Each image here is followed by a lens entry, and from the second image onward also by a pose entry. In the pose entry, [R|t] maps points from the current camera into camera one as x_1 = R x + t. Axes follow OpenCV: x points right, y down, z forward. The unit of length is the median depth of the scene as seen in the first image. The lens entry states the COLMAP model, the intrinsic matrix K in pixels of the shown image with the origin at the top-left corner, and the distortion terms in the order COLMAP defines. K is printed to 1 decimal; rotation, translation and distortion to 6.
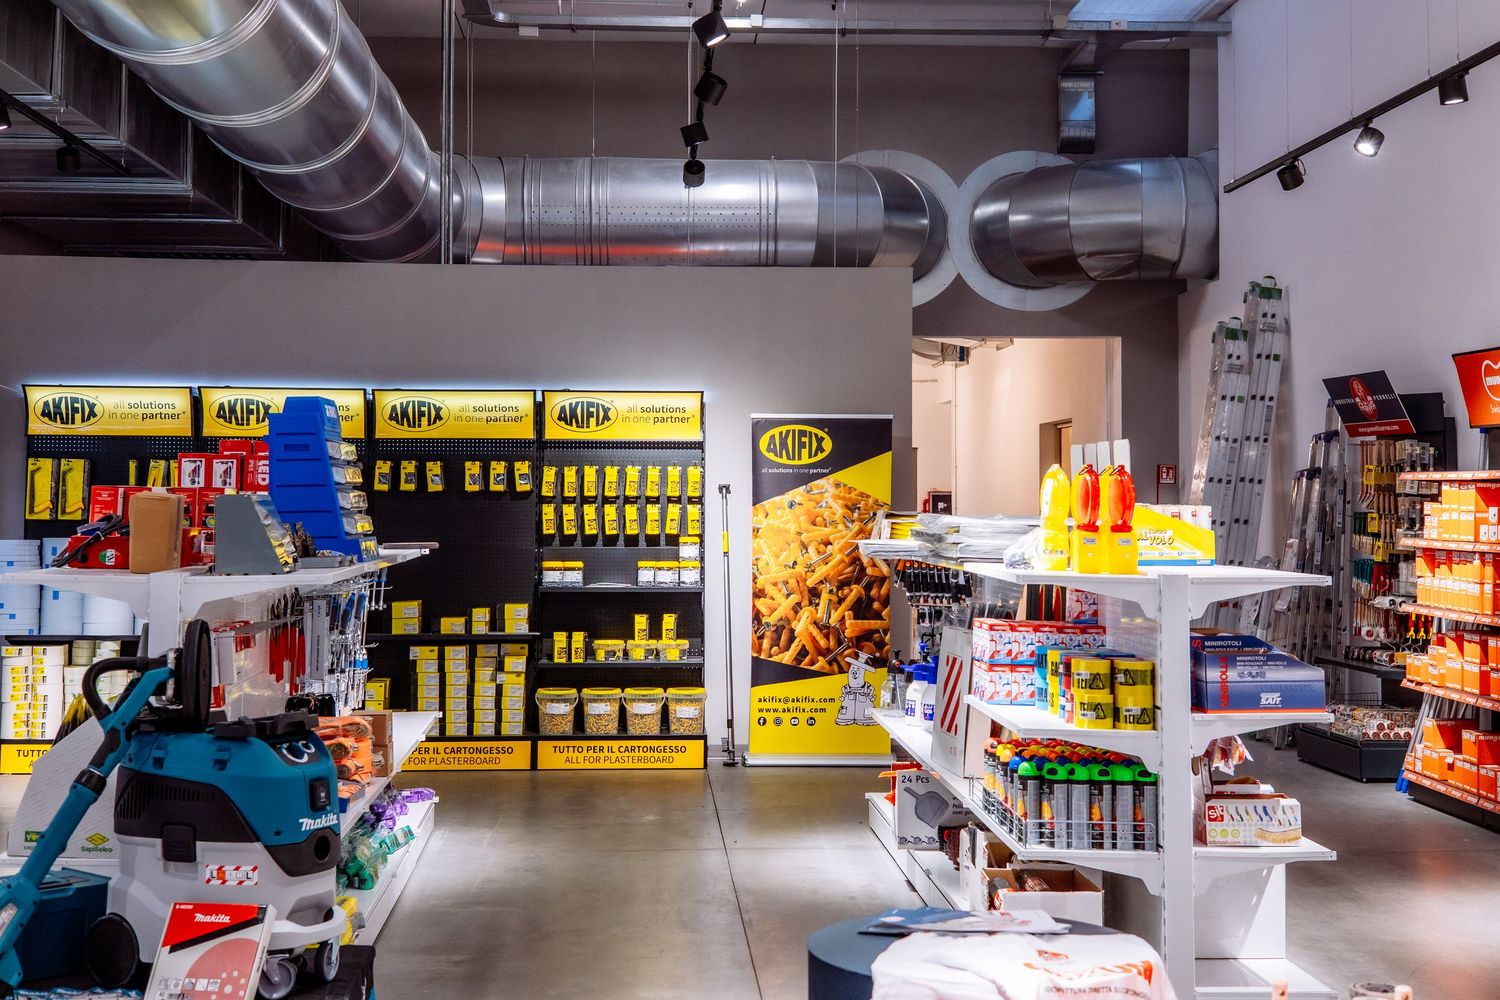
lens RADIAL K [[2041.4, 0, 747.2], [0, 2041.4, 343.7], [0, 0, 1]] dist [0.050938, 0.040530]
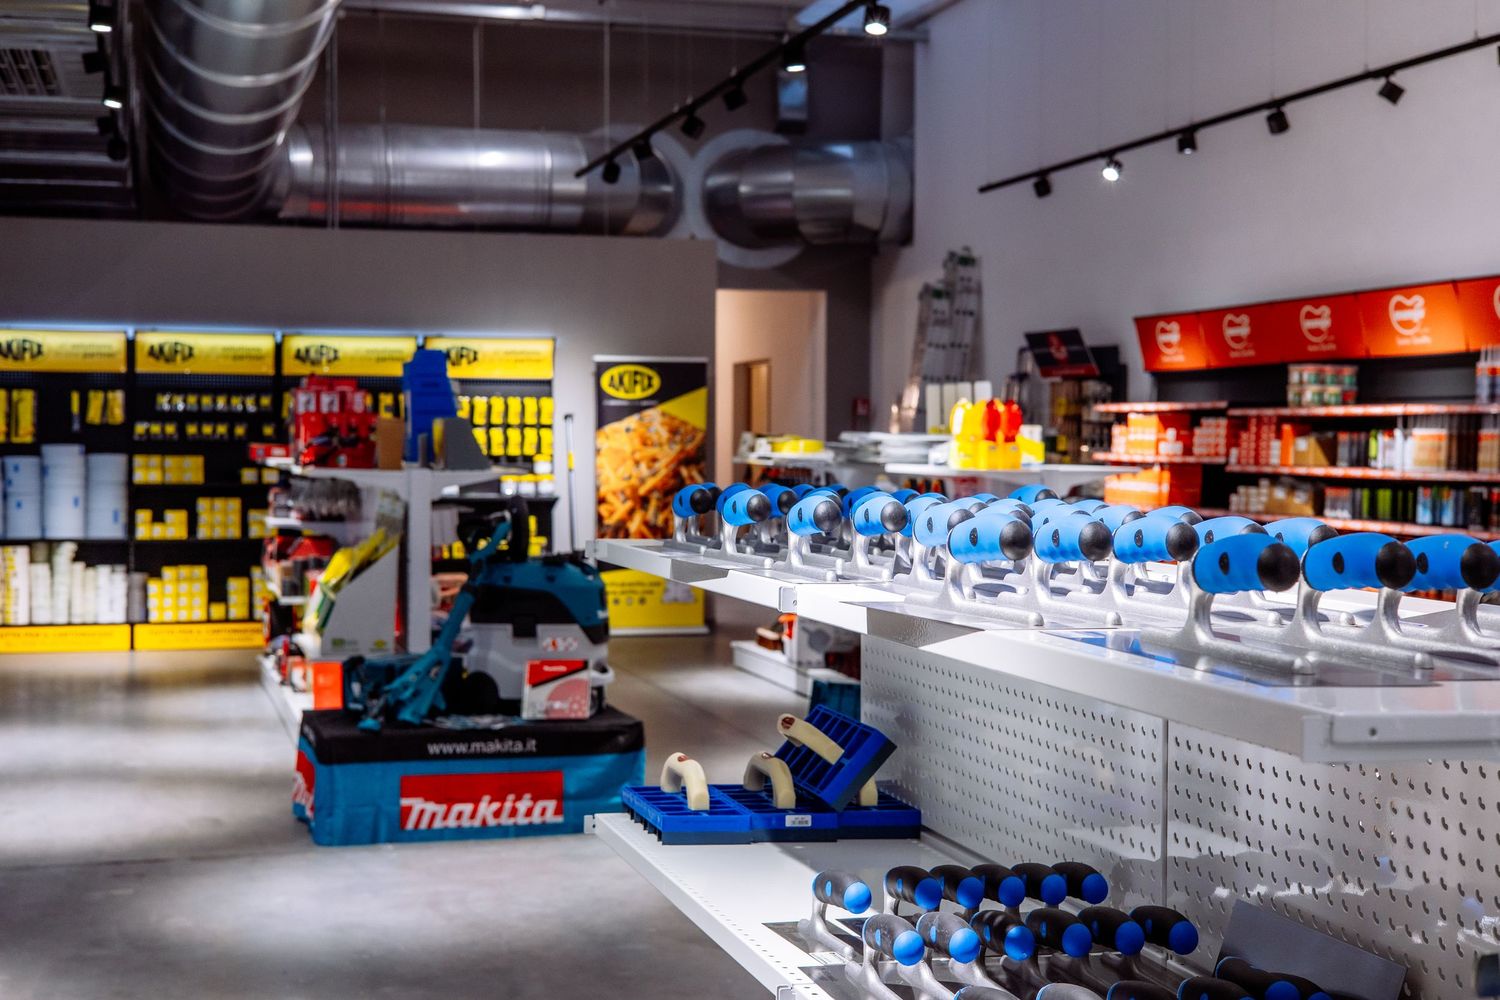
lens RADIAL K [[2100.2, 0, 750.0], [0, 2100.2, 500.0], [0, 0, 1]] dist [-0.010775, -0.021744]
pose [[0.974253, -0.006688, 0.225358, -0.193043], [-0.017423, 0.994337, 0.104834, -0.014320], [-0.224783, -0.106061, 0.968620, -0.261863]]
